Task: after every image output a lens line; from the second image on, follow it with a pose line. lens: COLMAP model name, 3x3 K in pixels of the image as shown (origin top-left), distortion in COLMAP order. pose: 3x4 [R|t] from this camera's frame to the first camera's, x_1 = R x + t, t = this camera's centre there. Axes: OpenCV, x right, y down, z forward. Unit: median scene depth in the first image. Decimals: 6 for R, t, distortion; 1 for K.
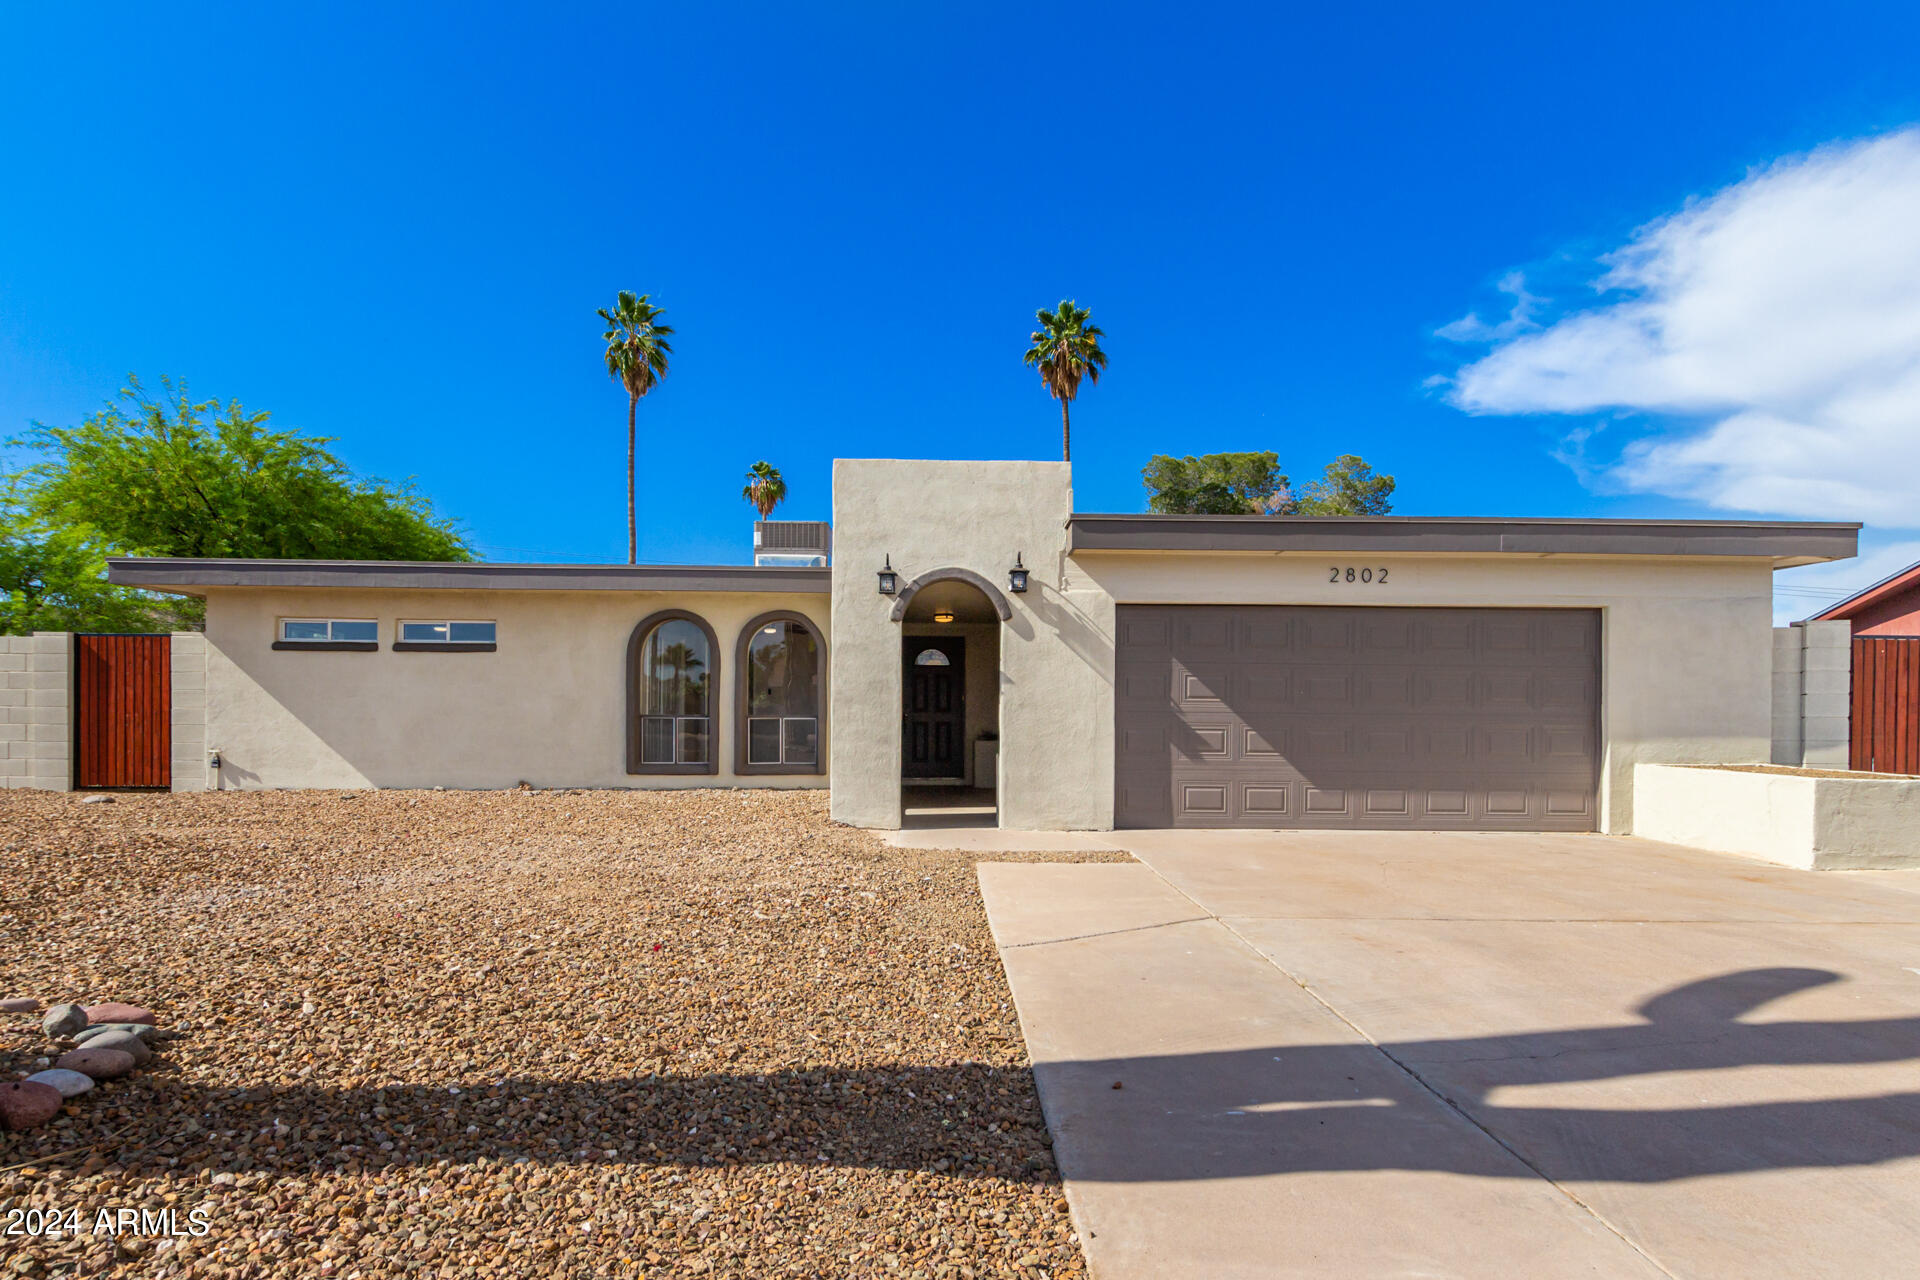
lens RADIAL K [[990.2, 0, 954.7], [0, 990.2, 728.5], [0, 0, 1]] dist [0.012273, -0.000009]
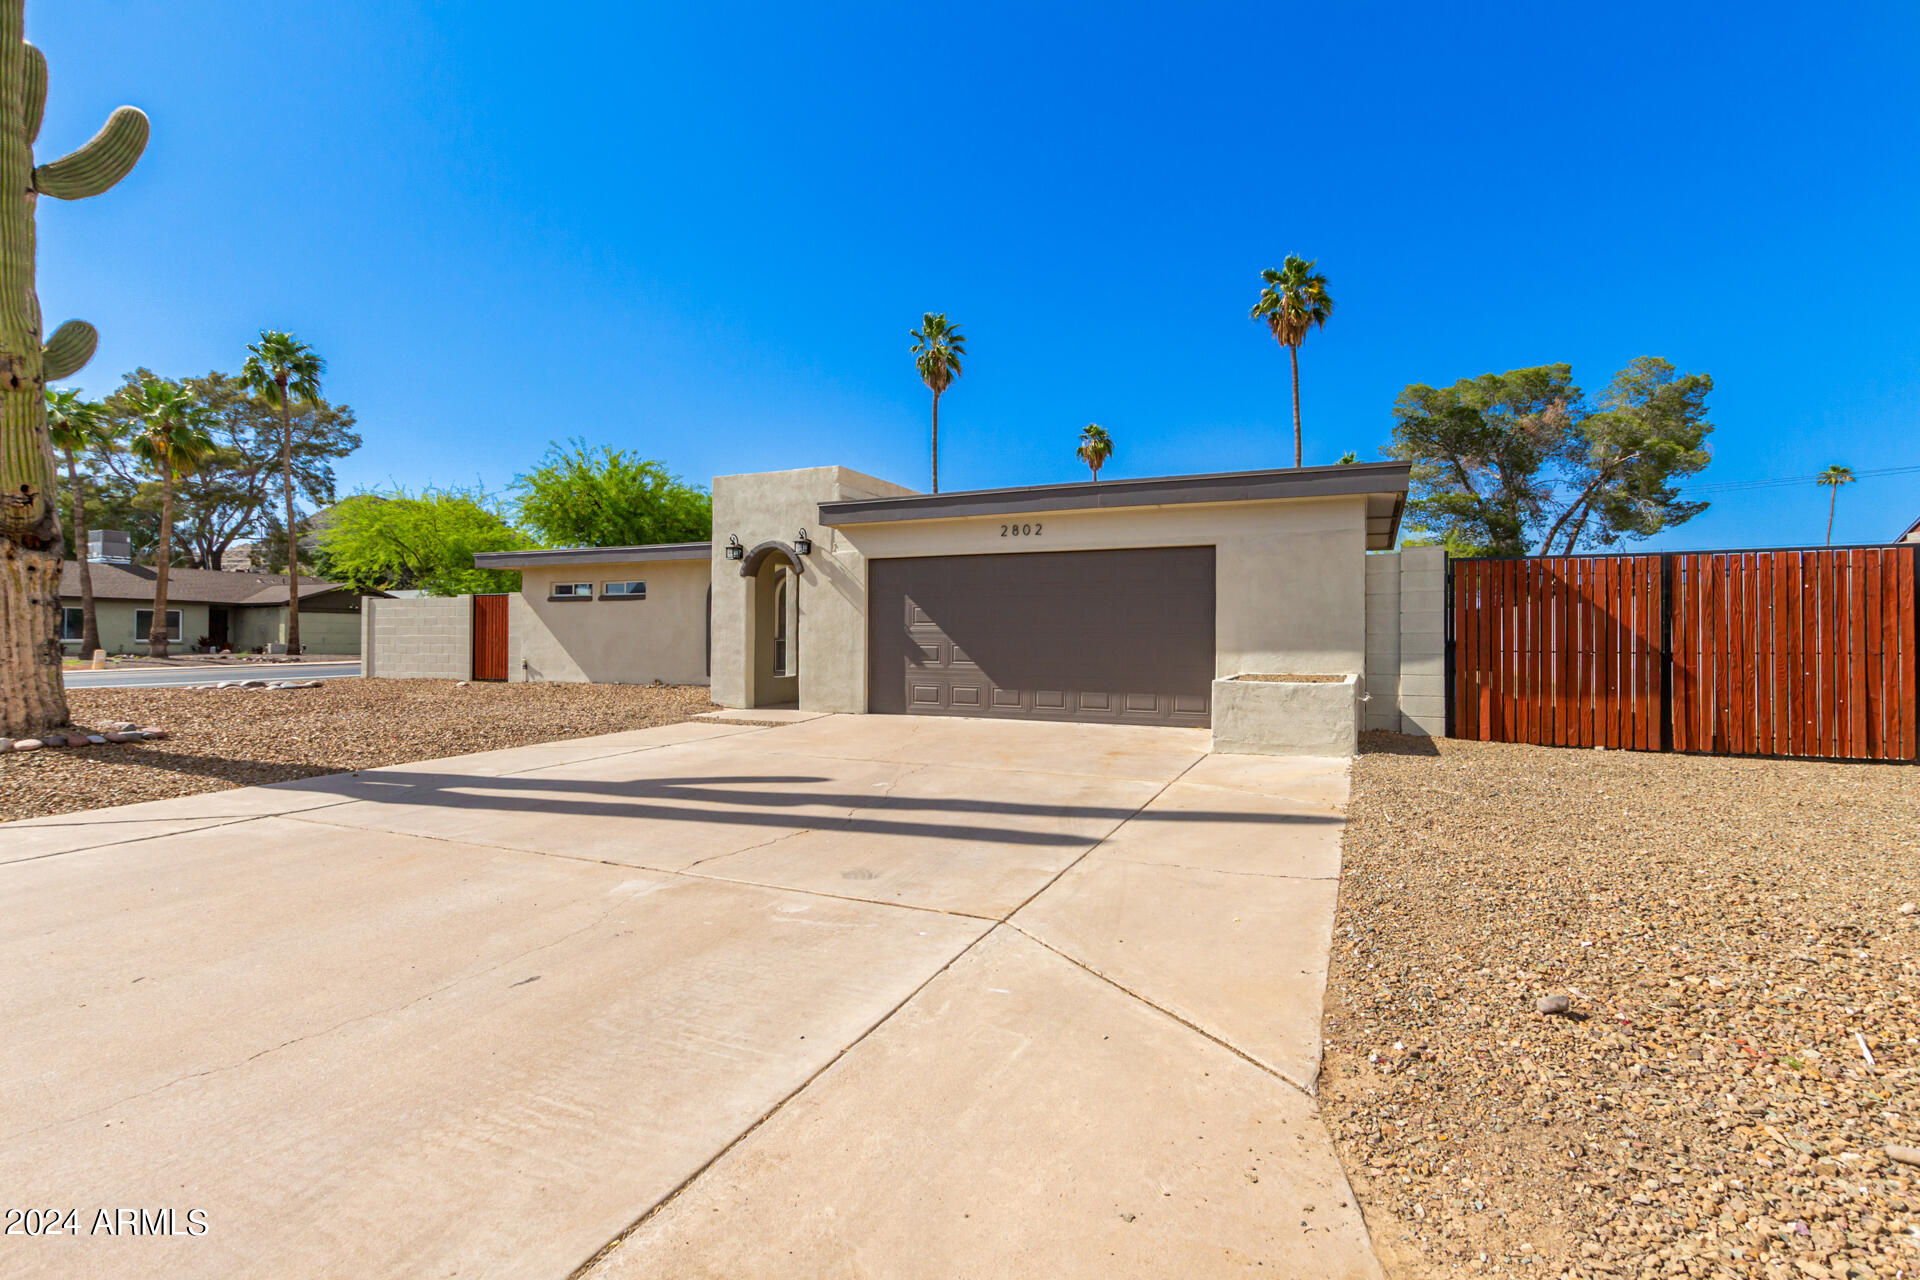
lens RADIAL K [[901.6, 0, 955.9], [0, 901.6, 642.2], [0, 0, 1]] dist [0.015957, -0.007610]
pose [[0.898324, -0.002759, -0.439326, 0.647295], [-0.003795, 0.999894, -0.014040, 0.011346], [0.439318, 0.014280, 0.898218, -0.103248]]
